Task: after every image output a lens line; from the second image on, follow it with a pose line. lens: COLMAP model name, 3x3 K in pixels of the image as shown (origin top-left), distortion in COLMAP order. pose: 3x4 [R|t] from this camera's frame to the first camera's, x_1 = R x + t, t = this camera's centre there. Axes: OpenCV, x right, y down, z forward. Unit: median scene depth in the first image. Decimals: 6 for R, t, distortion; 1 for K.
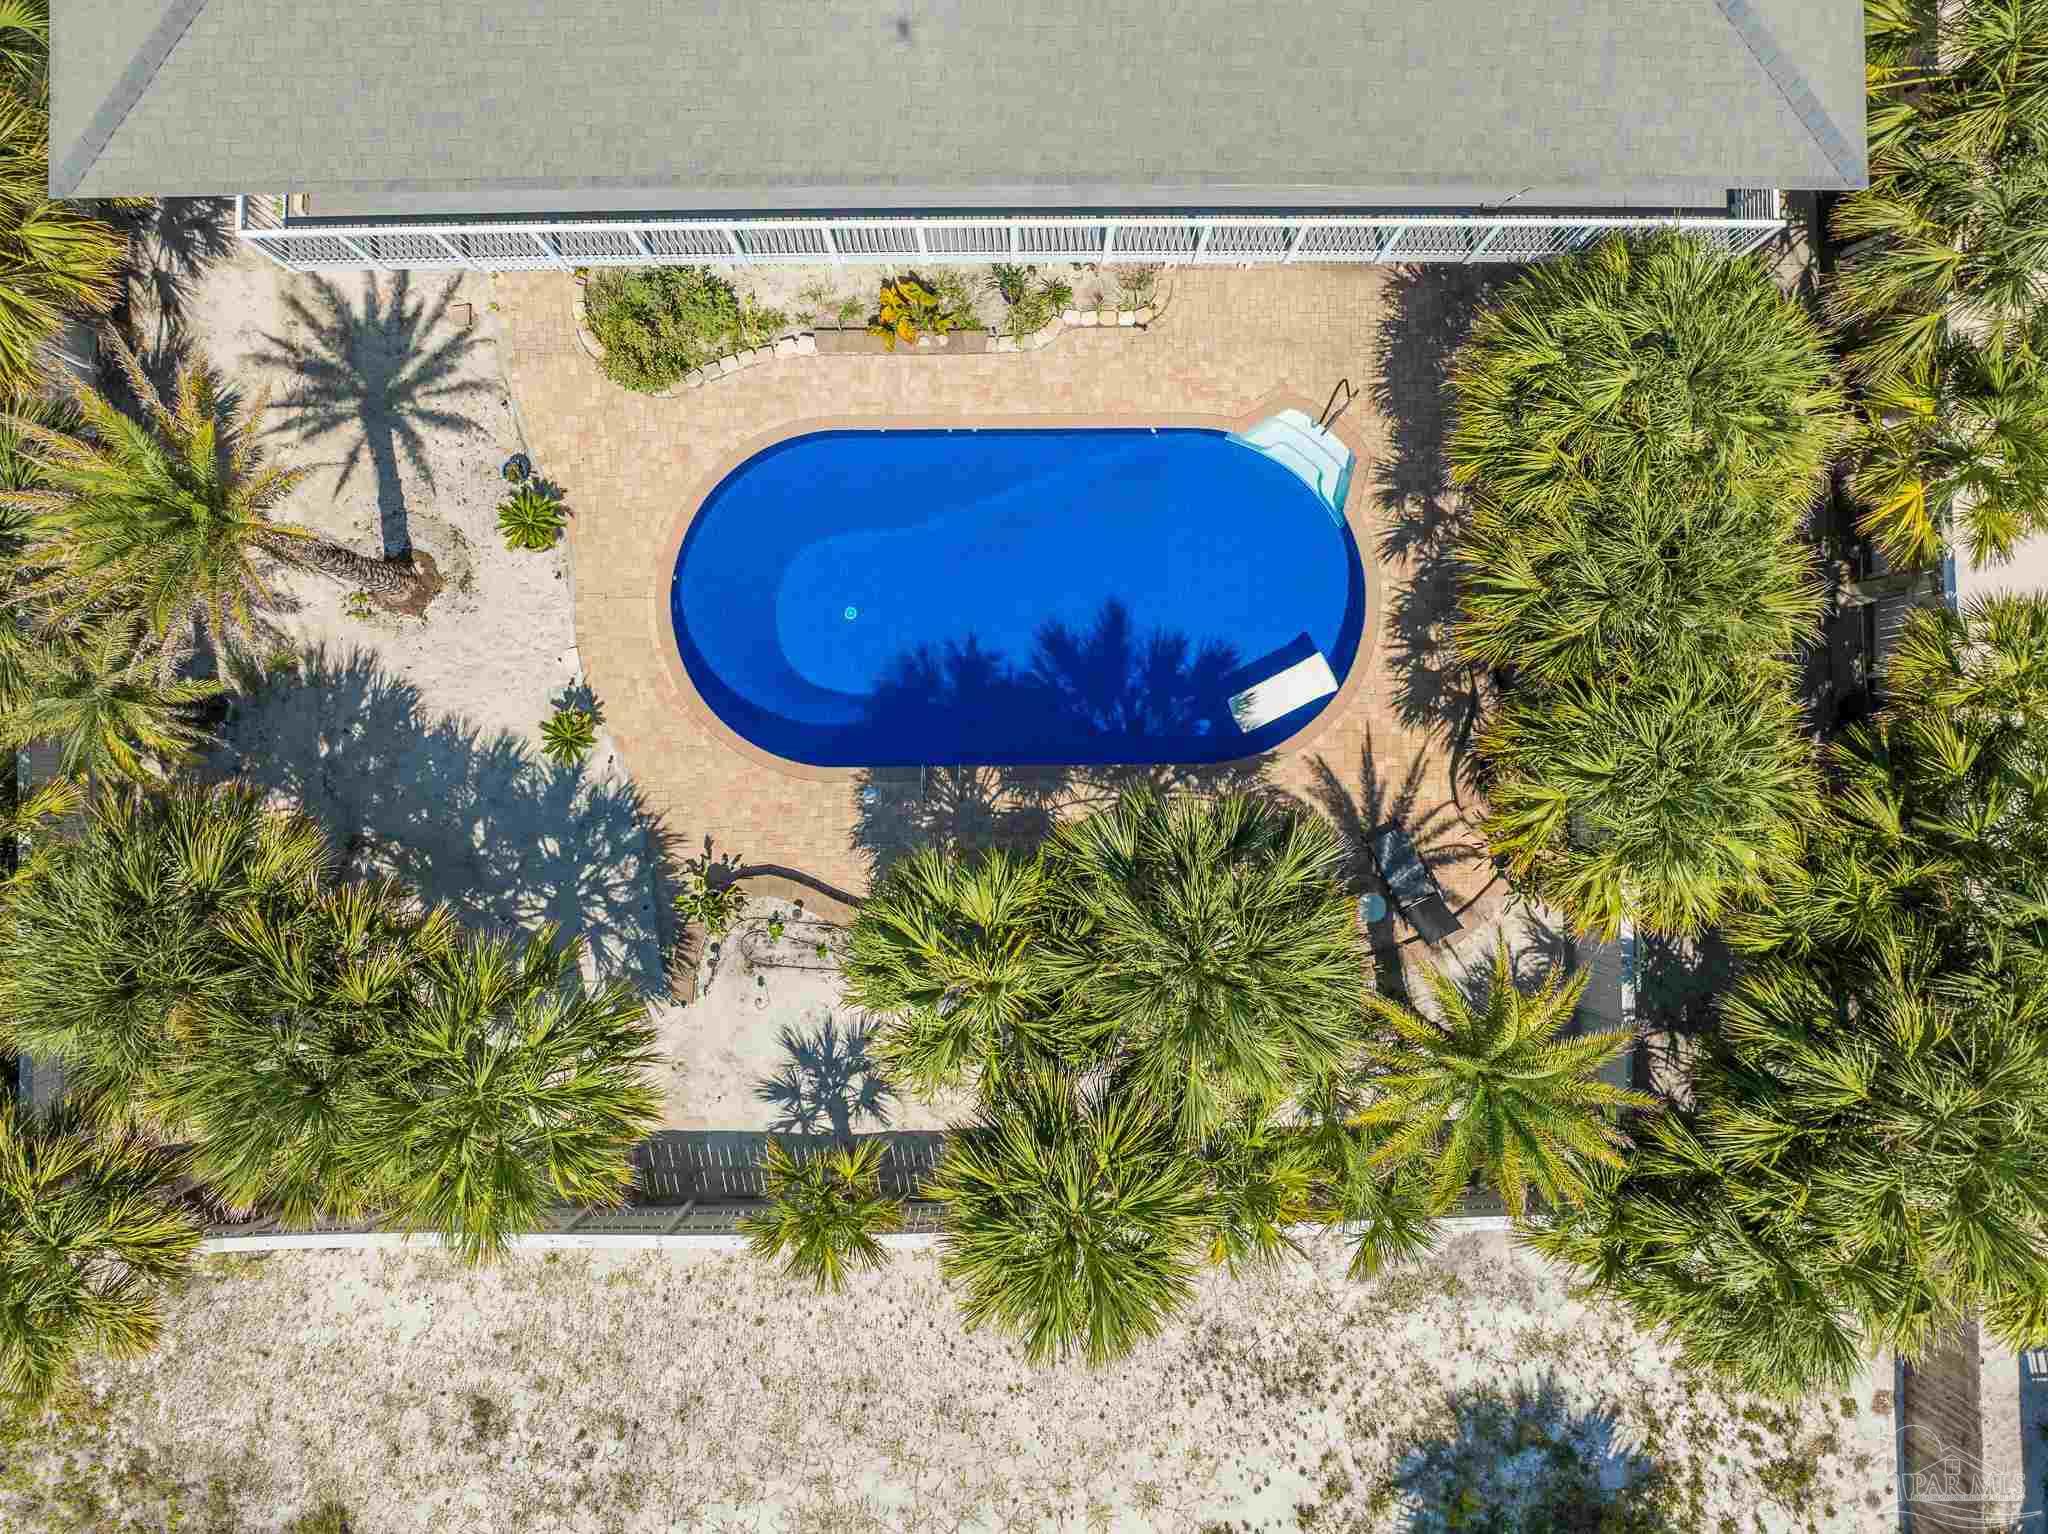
lens RADIAL K [[1400.3, 0, 1024.0], [0, 1400.3, 767.0], [0, 0, 1]] dist [-0.055303, 0.028464]
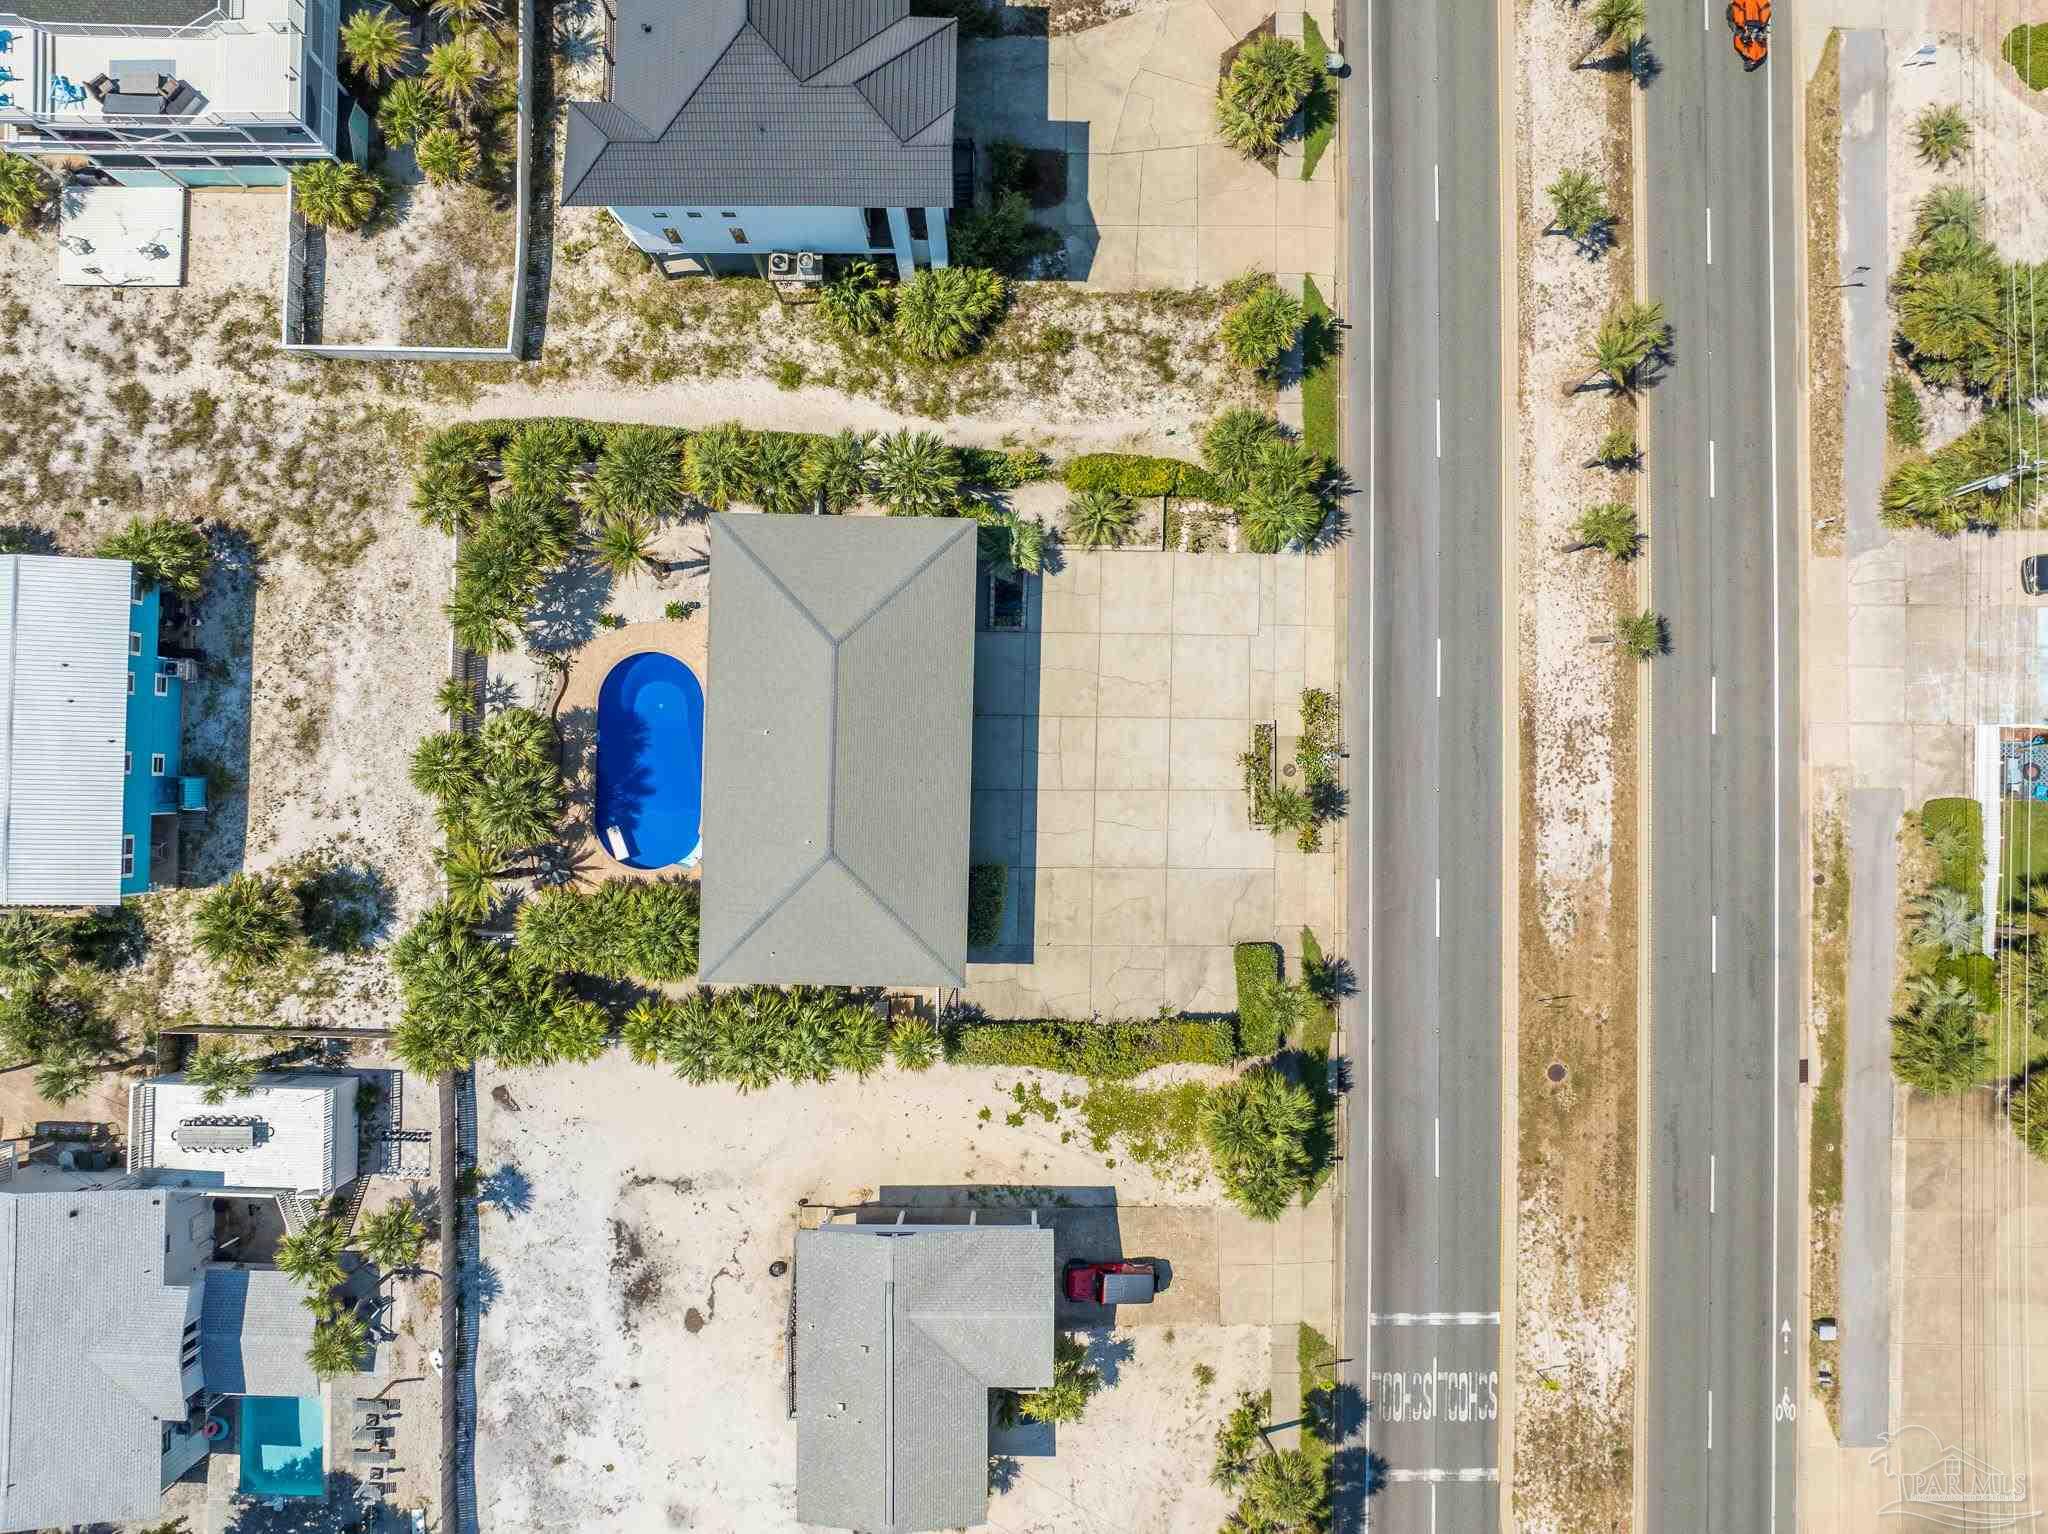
lens RADIAL K [[1441.5, 0, 1032.9], [0, 1441.5, 762.8], [0, 0, 1]] dist [-0.035708, 0.001012]
pose [[-0.030602, 0.998905, -0.035386, 0.092728], [-0.999345, -0.029894, 0.020372, -1.077413], [0.019292, 0.035987, 0.999166, -2.292645]]
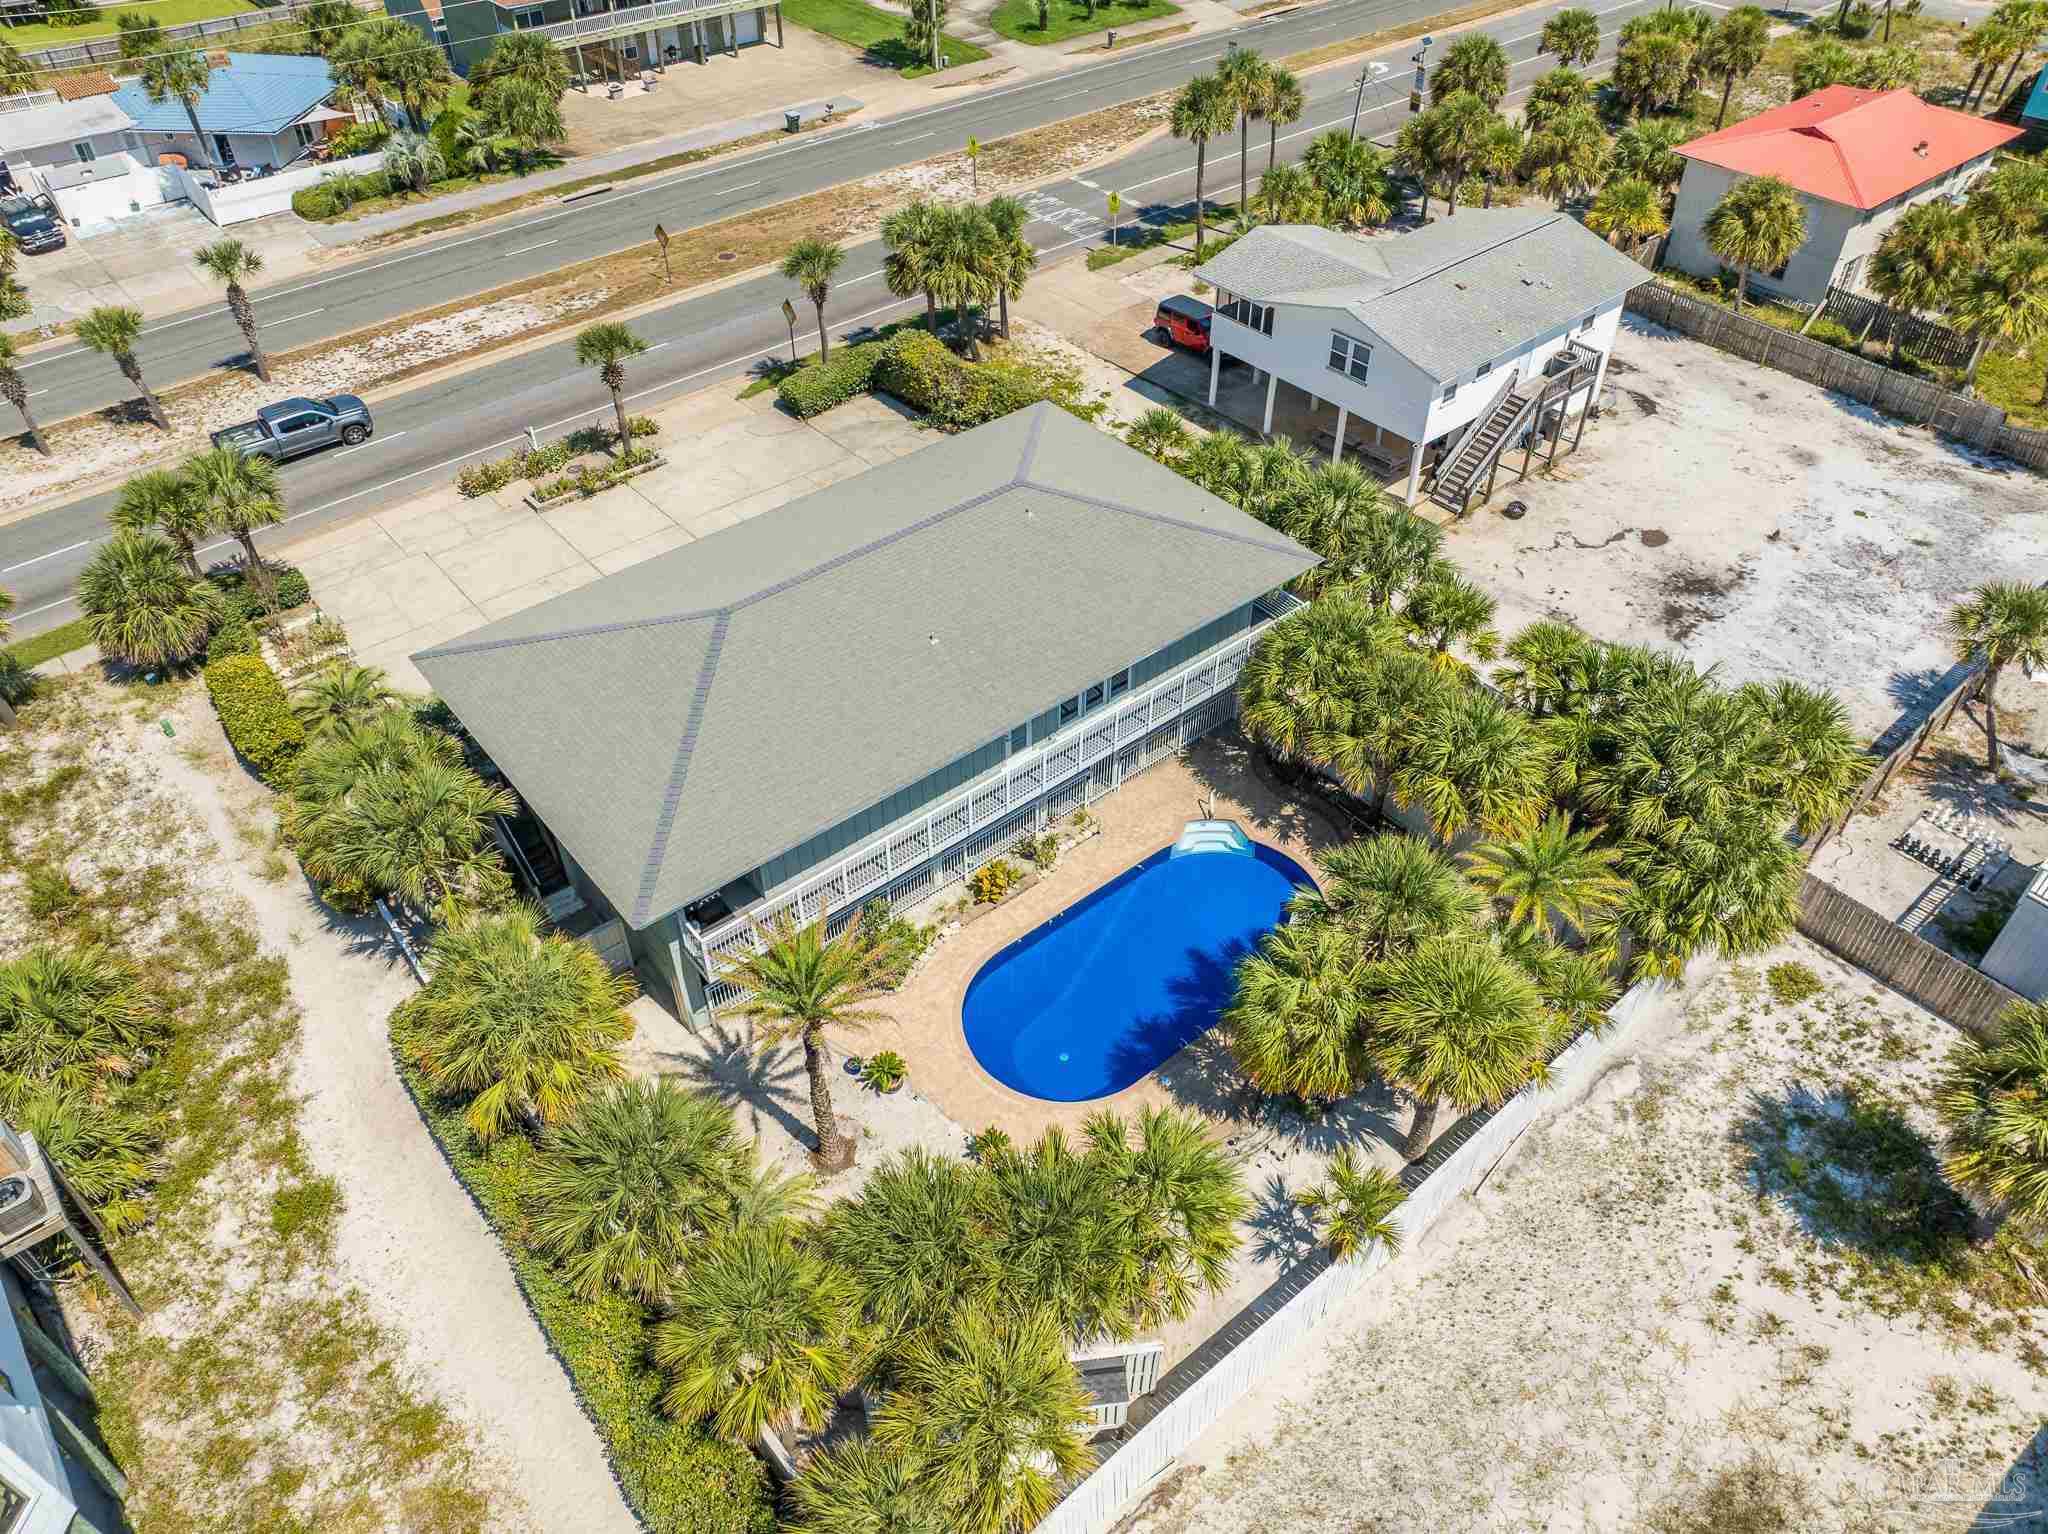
lens RADIAL K [[1441.5, 0, 1032.9], [0, 1441.5, 762.8], [0, 0, 1]] dist [-0.035708, 0.001012]
pose [[0.773728, -0.435018, 0.460548, -0.801658], [0.633477, 0.539590, -0.554572, 0.616307], [-0.007258, 0.720834, 0.693070, -0.348987]]
